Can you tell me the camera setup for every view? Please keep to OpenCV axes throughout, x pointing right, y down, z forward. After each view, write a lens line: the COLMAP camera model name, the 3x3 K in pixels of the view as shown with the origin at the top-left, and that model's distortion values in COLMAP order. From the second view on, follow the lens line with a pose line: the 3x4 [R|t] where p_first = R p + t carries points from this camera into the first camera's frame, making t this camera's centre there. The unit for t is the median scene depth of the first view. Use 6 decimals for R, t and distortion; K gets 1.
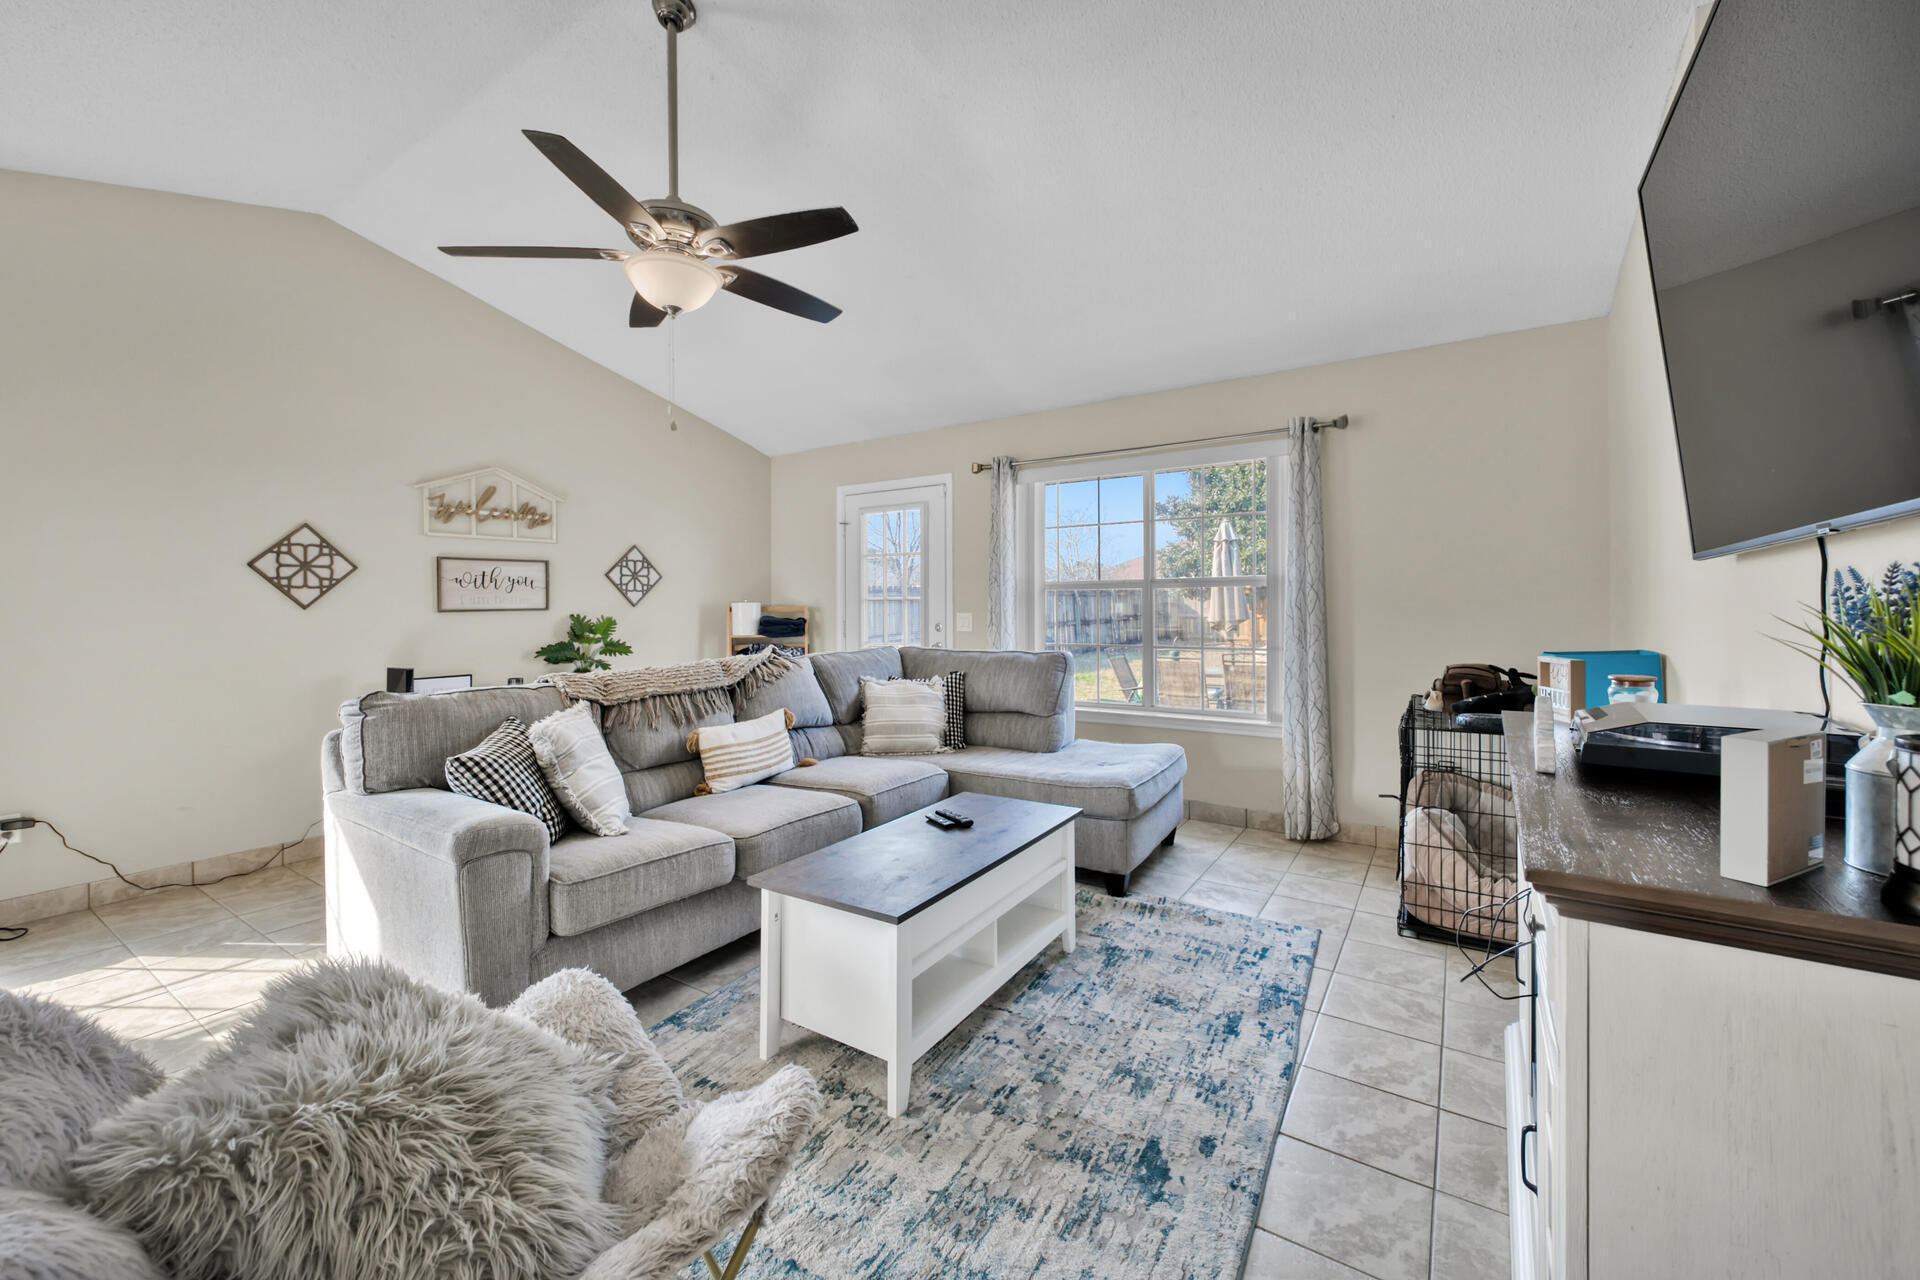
lens RADIAL K [[724.7, 0, 982.8], [0, 724.7, 602.1], [0, 0, 1]] dist [-0.021991, -0.000043]
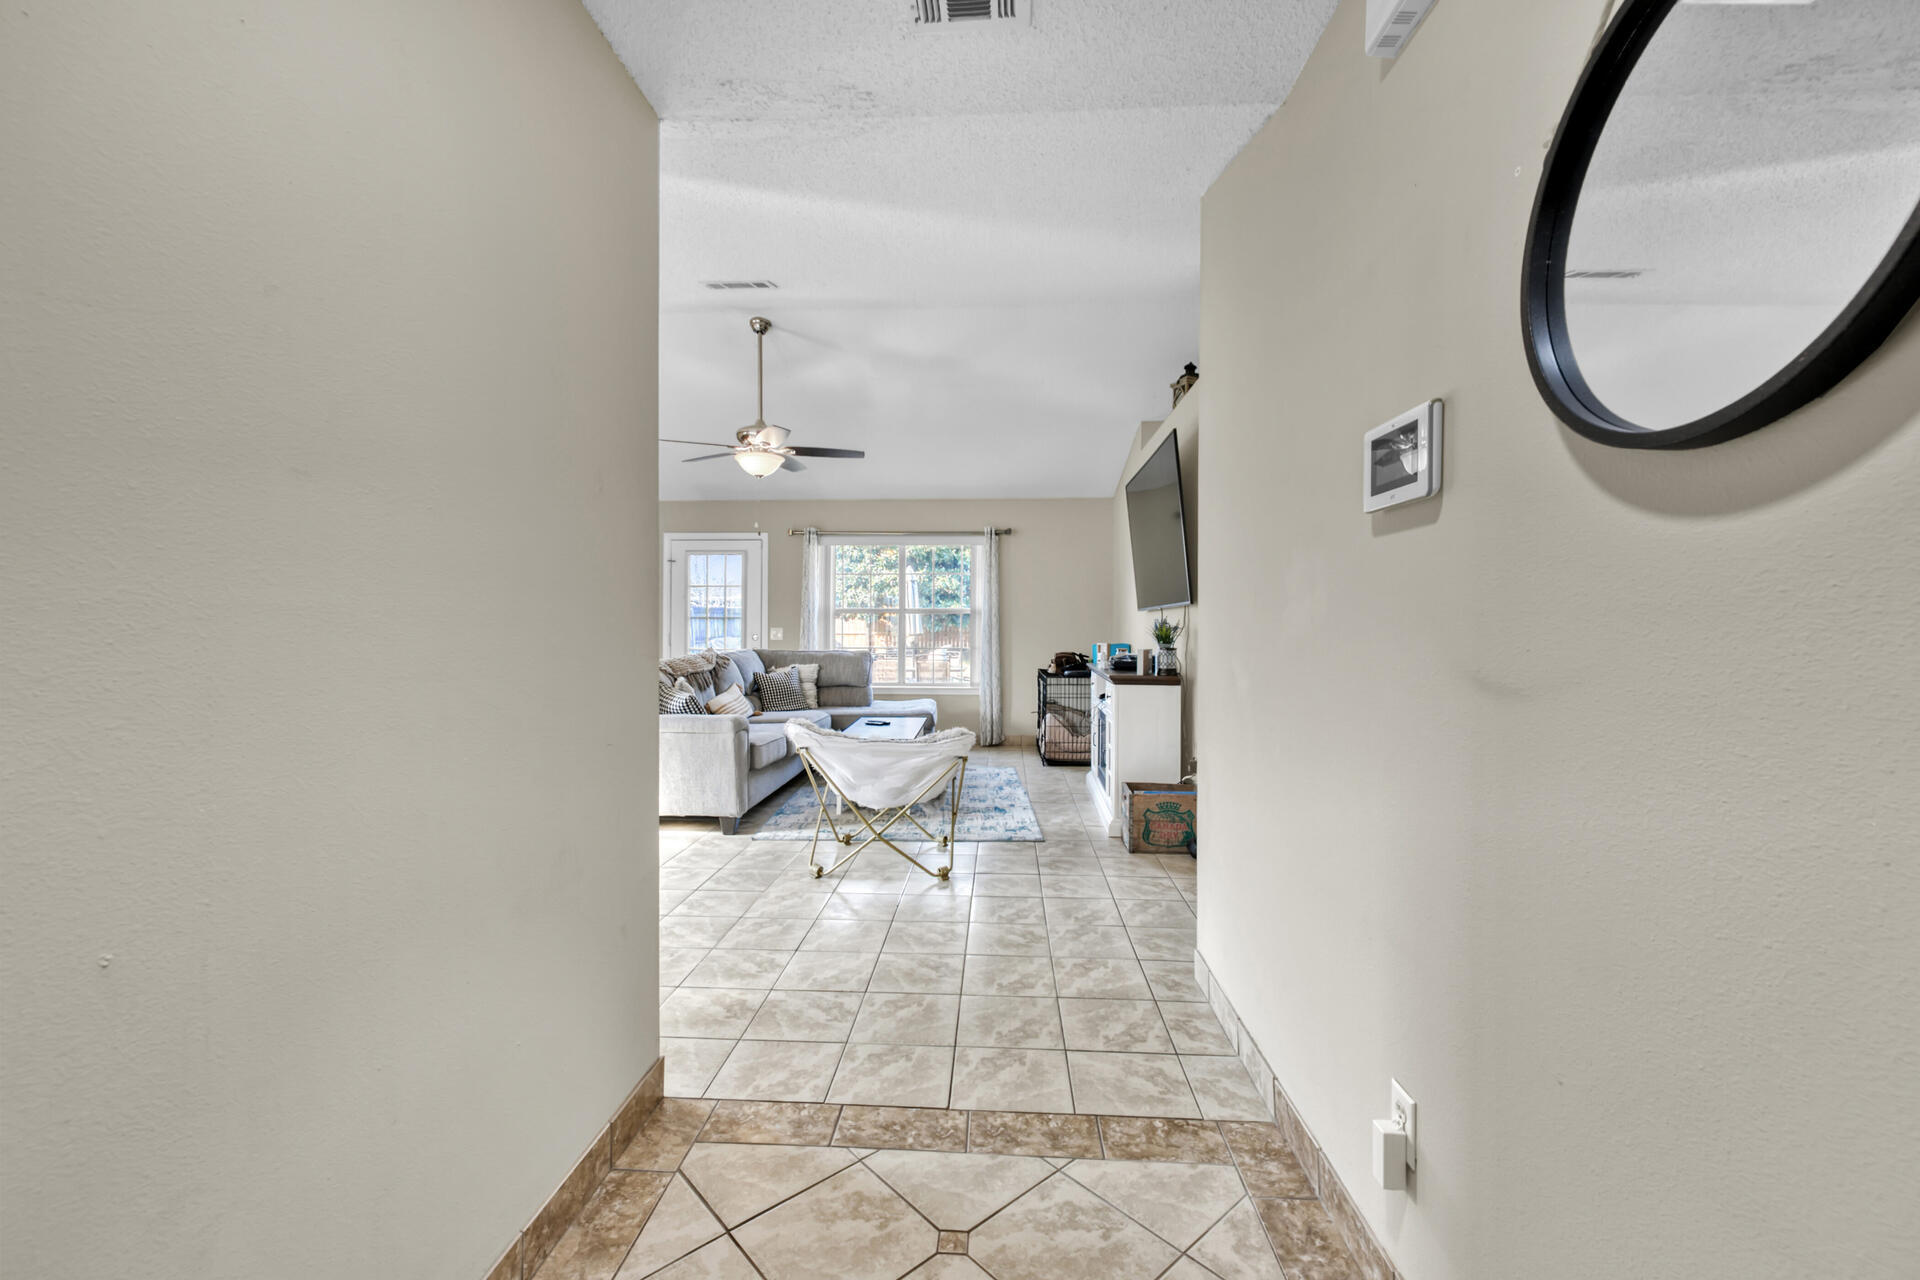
lens RADIAL K [[711.1, 0, 957.9], [0, 711.1, 609.0], [0, 0, 1]] dist [-0.001984, -0.000453]
pose [[0.871859, 0.017740, 0.489435, -0.565925], [-0.009936, 0.999779, -0.018537, -0.000293], [-0.489656, 0.011299, 0.871843, -0.619769]]
